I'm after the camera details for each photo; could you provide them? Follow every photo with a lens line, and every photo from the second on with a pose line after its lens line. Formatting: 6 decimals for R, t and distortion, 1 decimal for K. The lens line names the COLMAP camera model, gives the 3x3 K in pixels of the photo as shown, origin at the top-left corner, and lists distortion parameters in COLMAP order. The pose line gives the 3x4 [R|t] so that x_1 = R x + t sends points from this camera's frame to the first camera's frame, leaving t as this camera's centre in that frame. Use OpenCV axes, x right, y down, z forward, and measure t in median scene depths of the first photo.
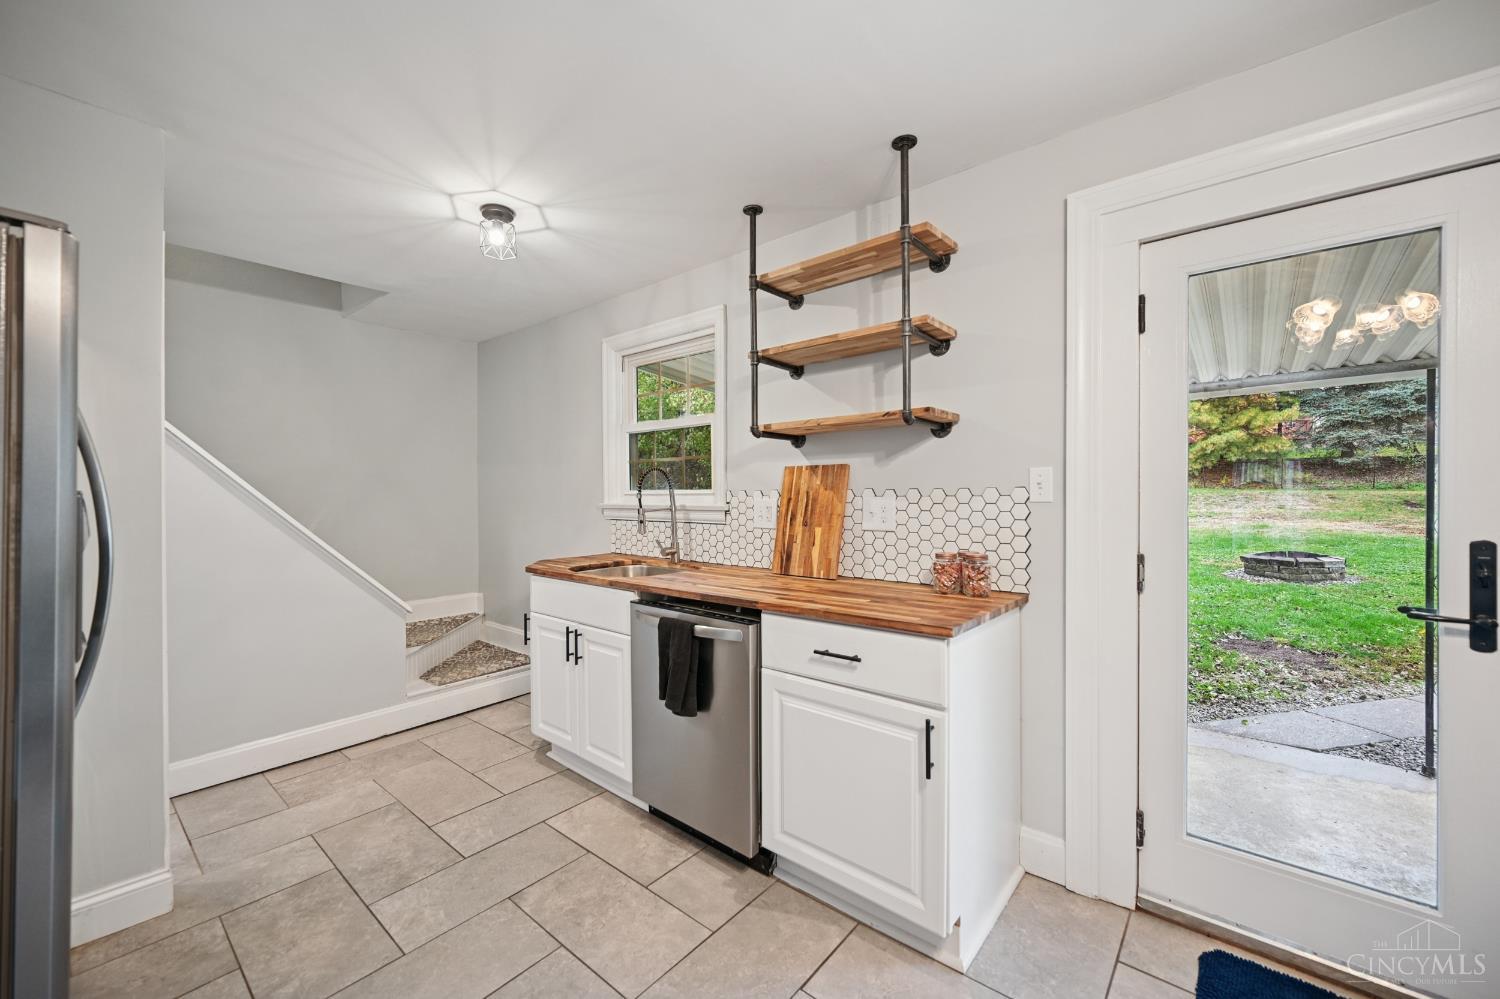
lens RADIAL K [[596.1, 0, 750.0], [0, 596.1, 499.5], [0, 0, 1]] dist [0.000883, 0.000045]
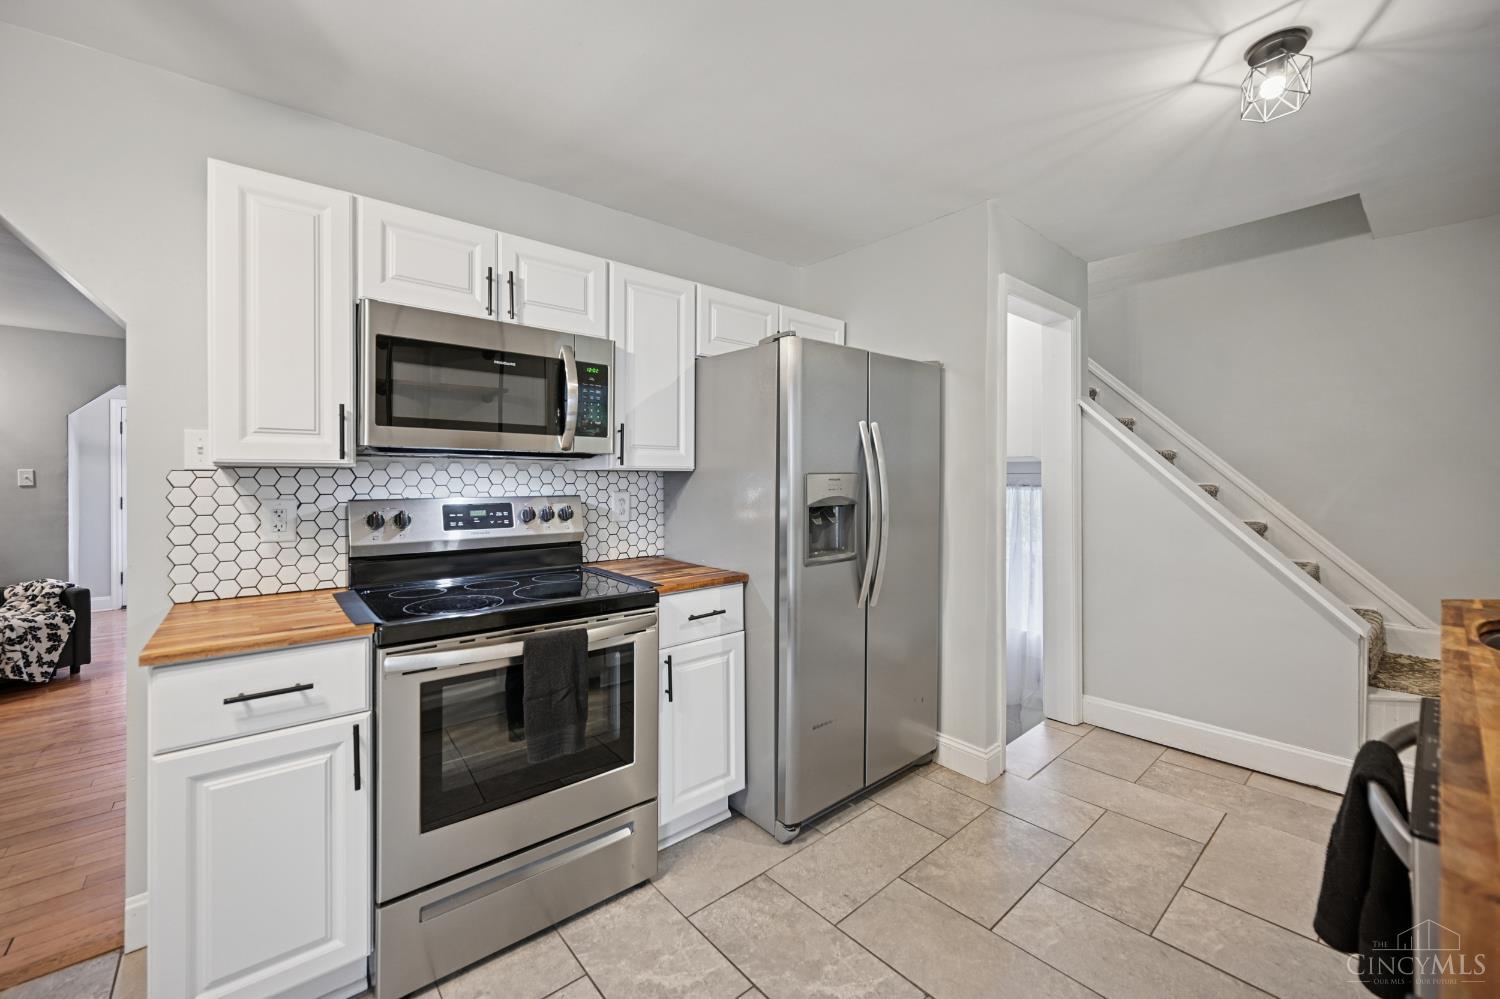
lens RADIAL K [[593.3, 0, 749.4], [0, 593.3, 479.8], [0, 0, 1]] dist [-0.000517, 0.000006]
pose [[-0.157702, 0.008624, -0.987449, 0.297109], [0.000080, 0.999962, 0.008721, -0.004877], [0.987487, 0.001296, -0.157697, 0.478495]]
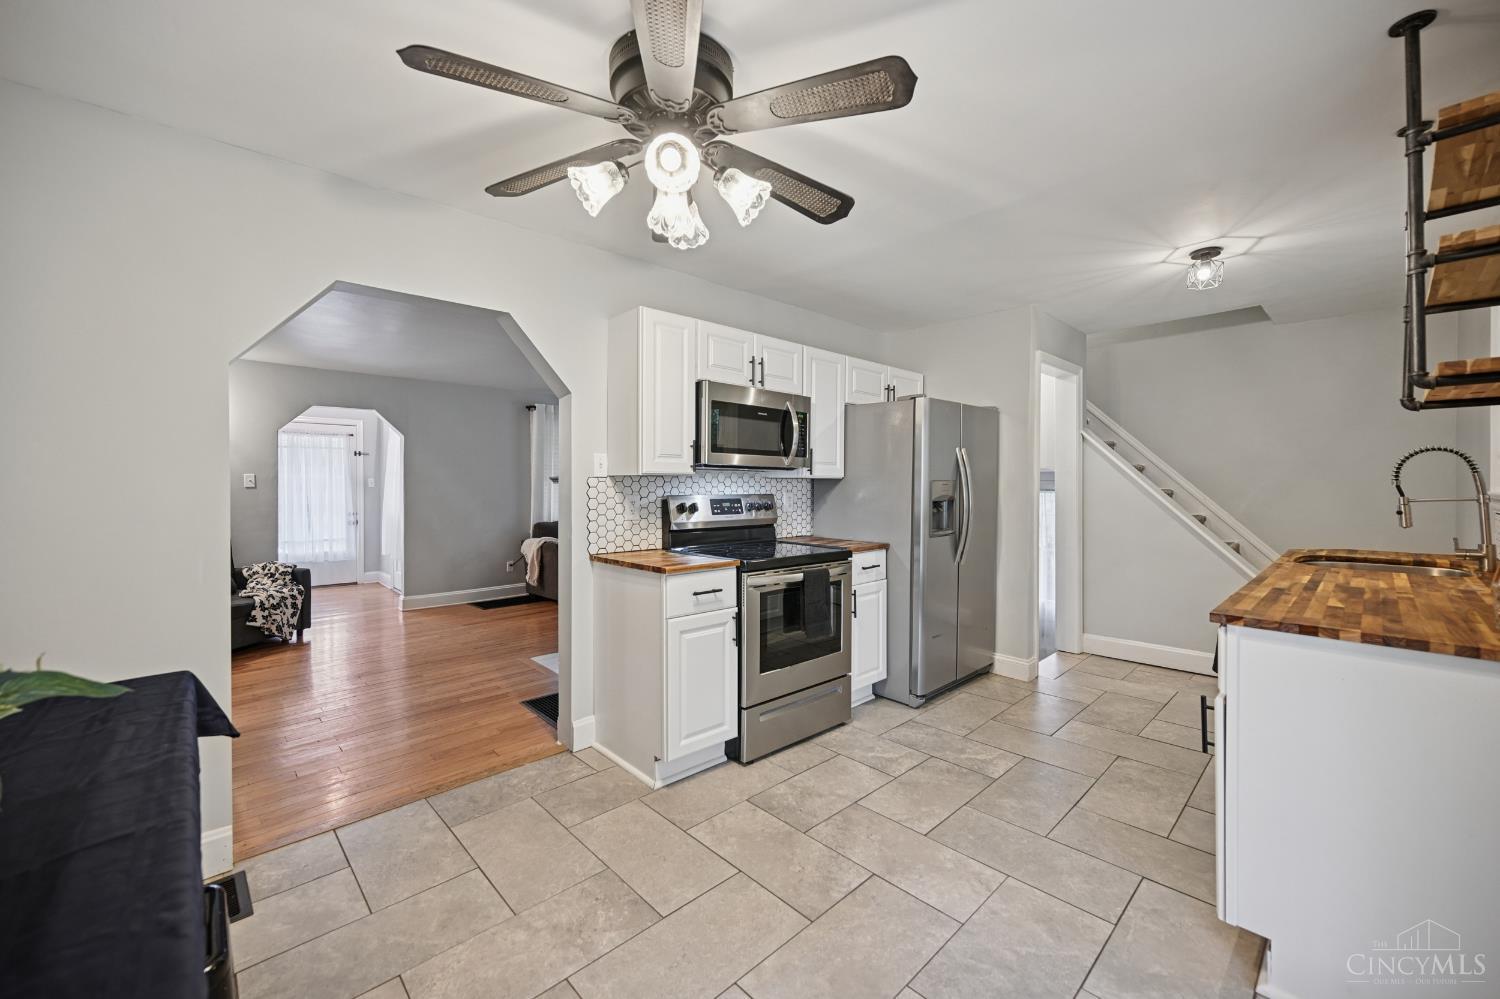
lens RADIAL K [[591.9, 0, 750.0], [0, 591.9, 486.0], [0, 0, 1]] dist [-0.000253, -0.000115]
pose [[-0.110132, 0.010160, -0.993865, 0.821501], [-0.004303, 0.999934, 0.010699, -0.006719], [0.993908, 0.005455, -0.110081, 0.182545]]
